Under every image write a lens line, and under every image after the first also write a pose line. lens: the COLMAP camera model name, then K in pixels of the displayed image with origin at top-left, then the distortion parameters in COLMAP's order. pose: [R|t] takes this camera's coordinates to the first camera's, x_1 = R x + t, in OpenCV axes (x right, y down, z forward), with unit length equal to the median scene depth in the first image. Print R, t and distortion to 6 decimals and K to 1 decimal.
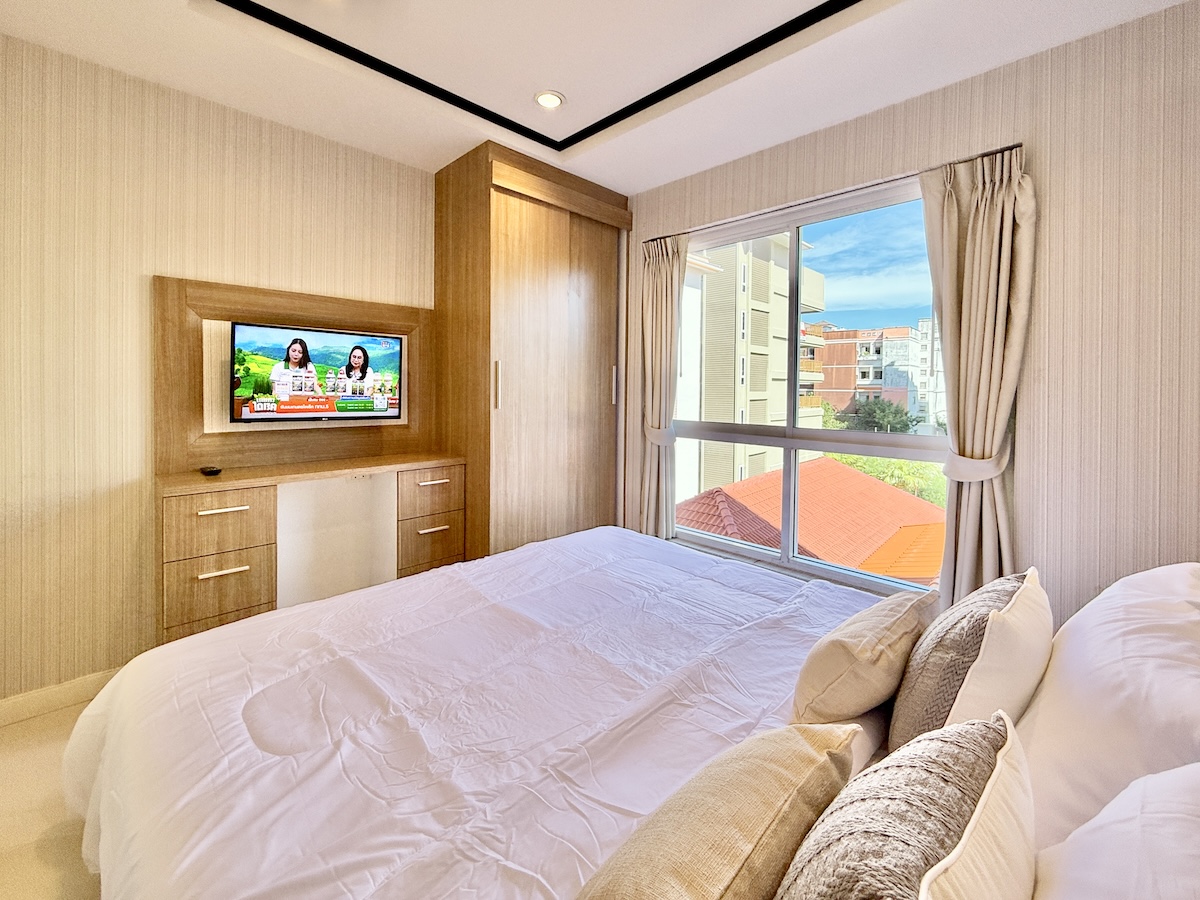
lens RADIAL K [[481.5, 0, 575.1], [0, 481.5, 392.6], [0, 0, 1]] dist [-0.000976, -0.000474]
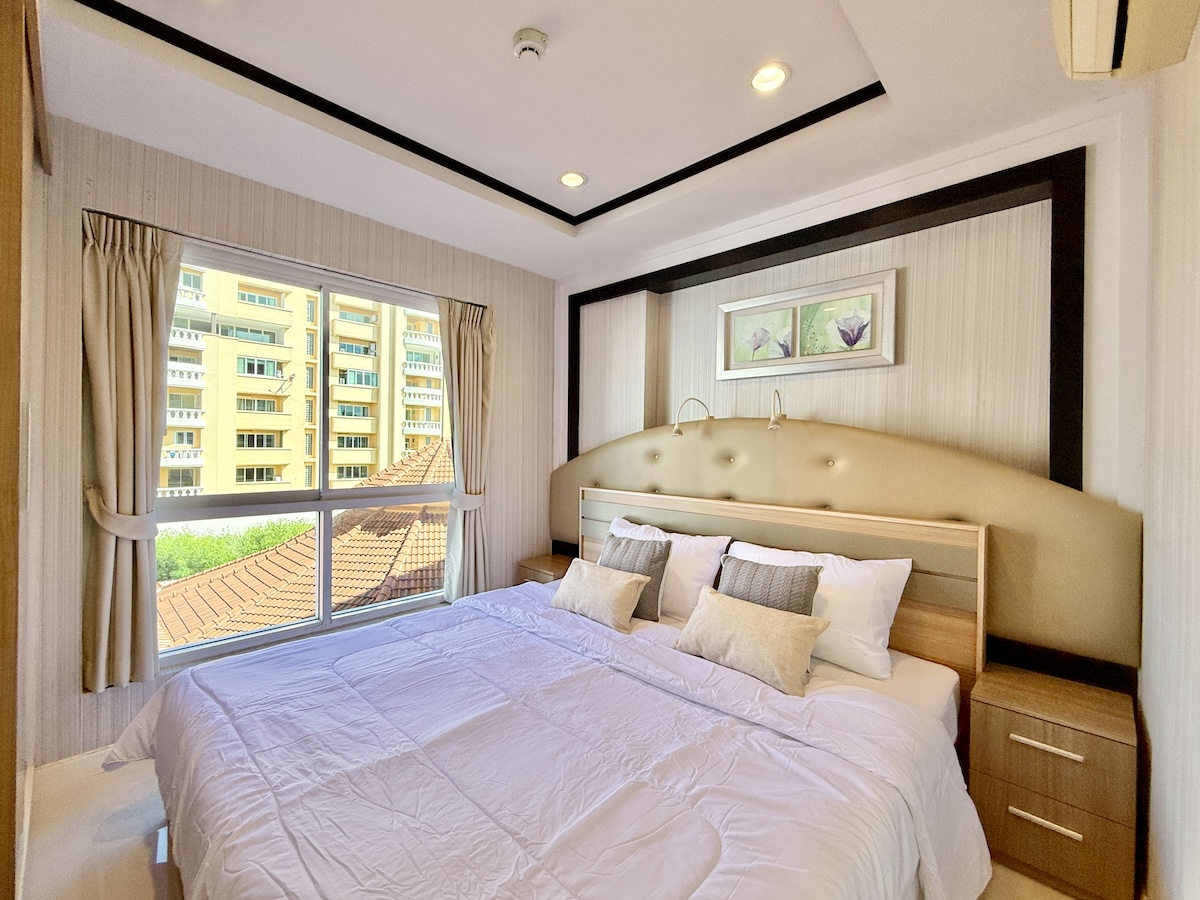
lens RADIAL K [[481.5, 0, 599.9], [0, 481.5, 445.5], [0, 0, 1]] dist [-0.000976, -0.000474]
pose [[-0.009351, -0.007952, 0.999925, -0.759536], [0.000987, 0.999968, 0.007962, -0.036711], [-0.999956, 0.001061, -0.009343, 0.593529]]
